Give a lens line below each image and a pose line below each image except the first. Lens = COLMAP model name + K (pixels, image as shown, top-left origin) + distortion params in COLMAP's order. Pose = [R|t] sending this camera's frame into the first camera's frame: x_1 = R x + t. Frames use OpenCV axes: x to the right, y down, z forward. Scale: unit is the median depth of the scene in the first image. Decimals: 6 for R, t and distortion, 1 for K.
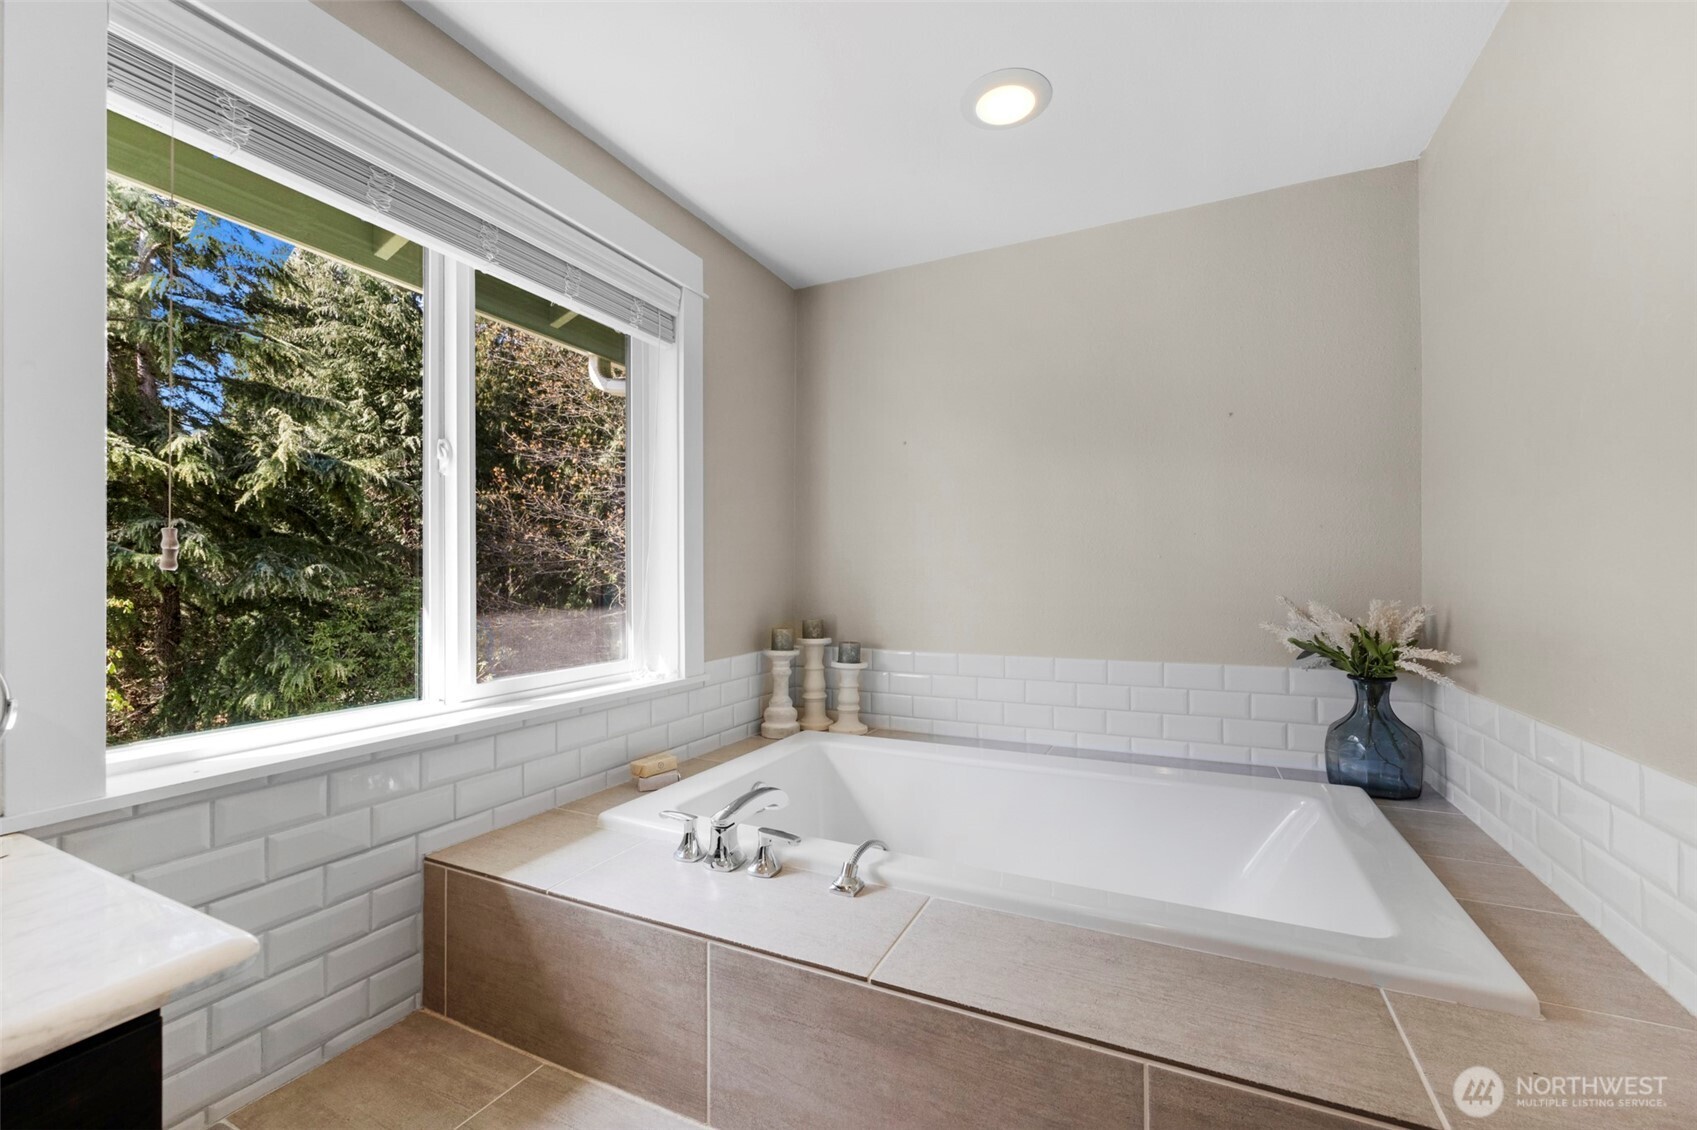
lens RADIAL K [[681.2, 0, 854.9], [0, 681.2, 573.4], [0, 0, 1]] dist [0.005153, 0.000285]
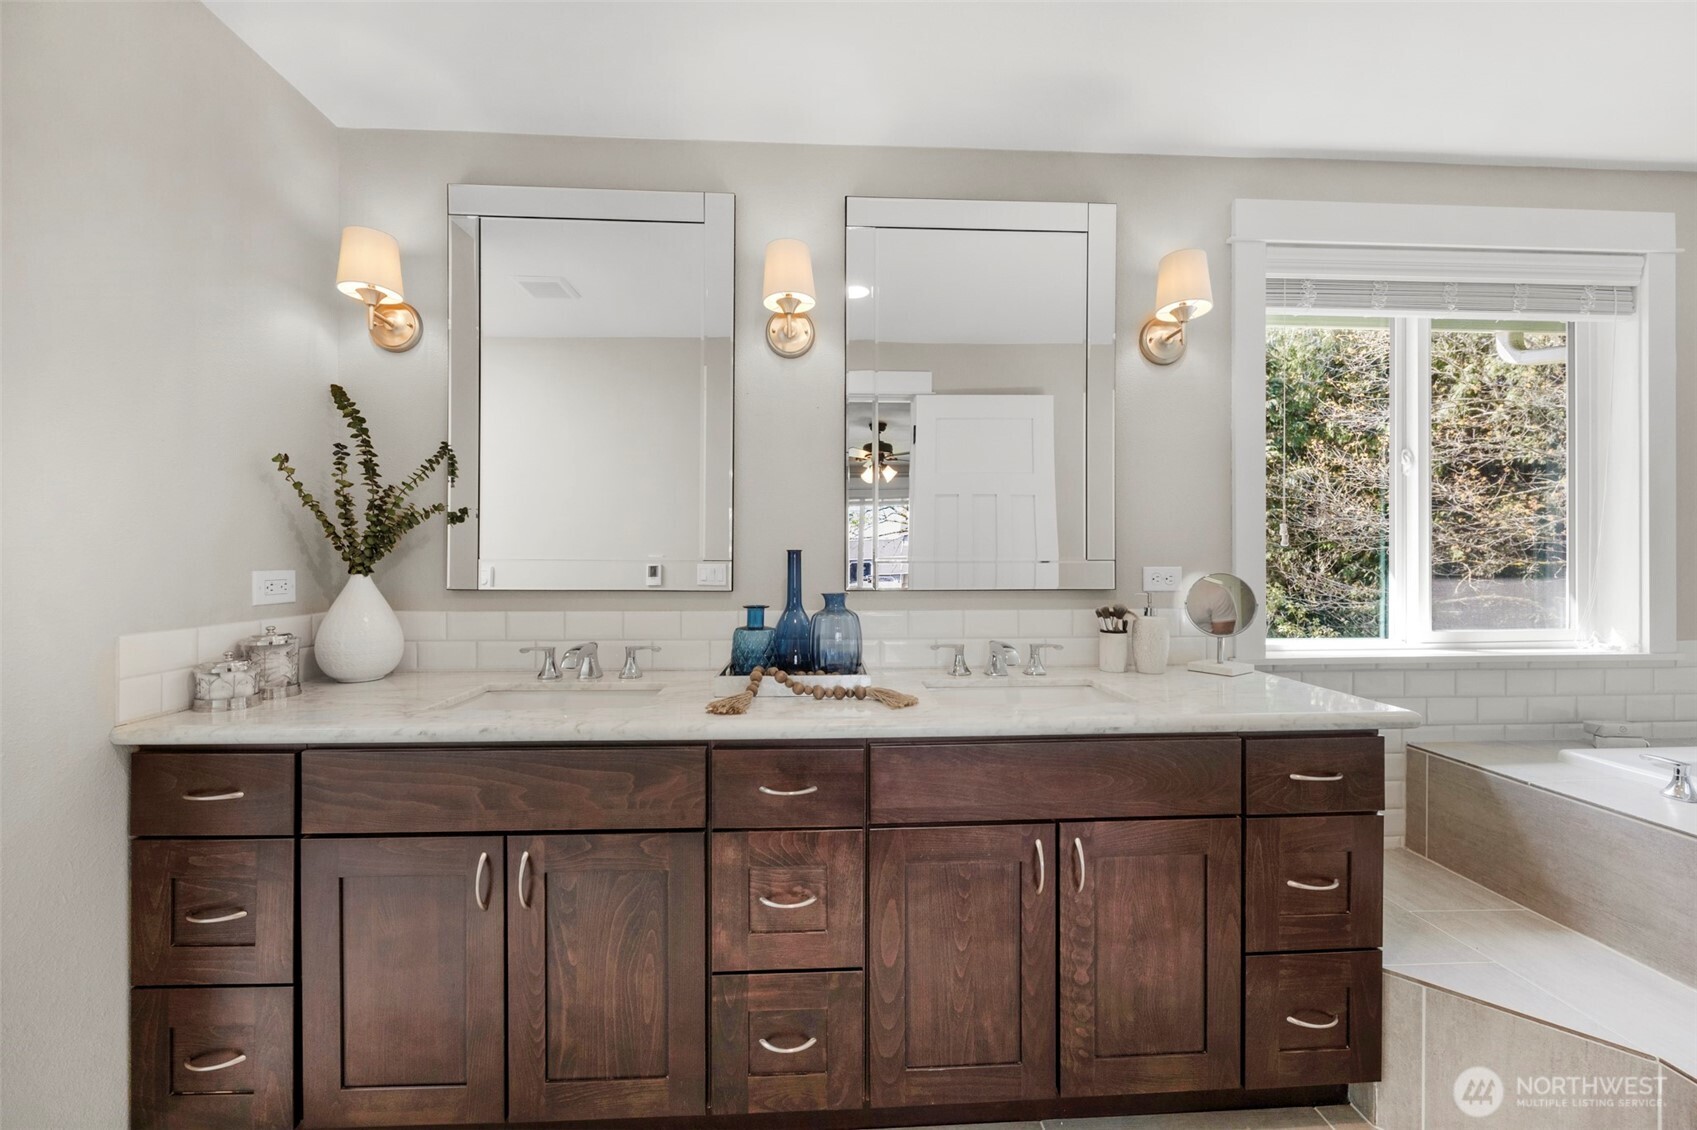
lens RADIAL K [[711.0, 0, 854.8], [0, 711.0, 559.7], [0, 0, 1]] dist [-0.003473, -0.000896]
pose [[0.510296, 0.002812, -0.859994, 0.041877], [0.007679, 0.999940, 0.007825, 0.003476], [0.859964, -0.010597, 0.510244, -0.514036]]
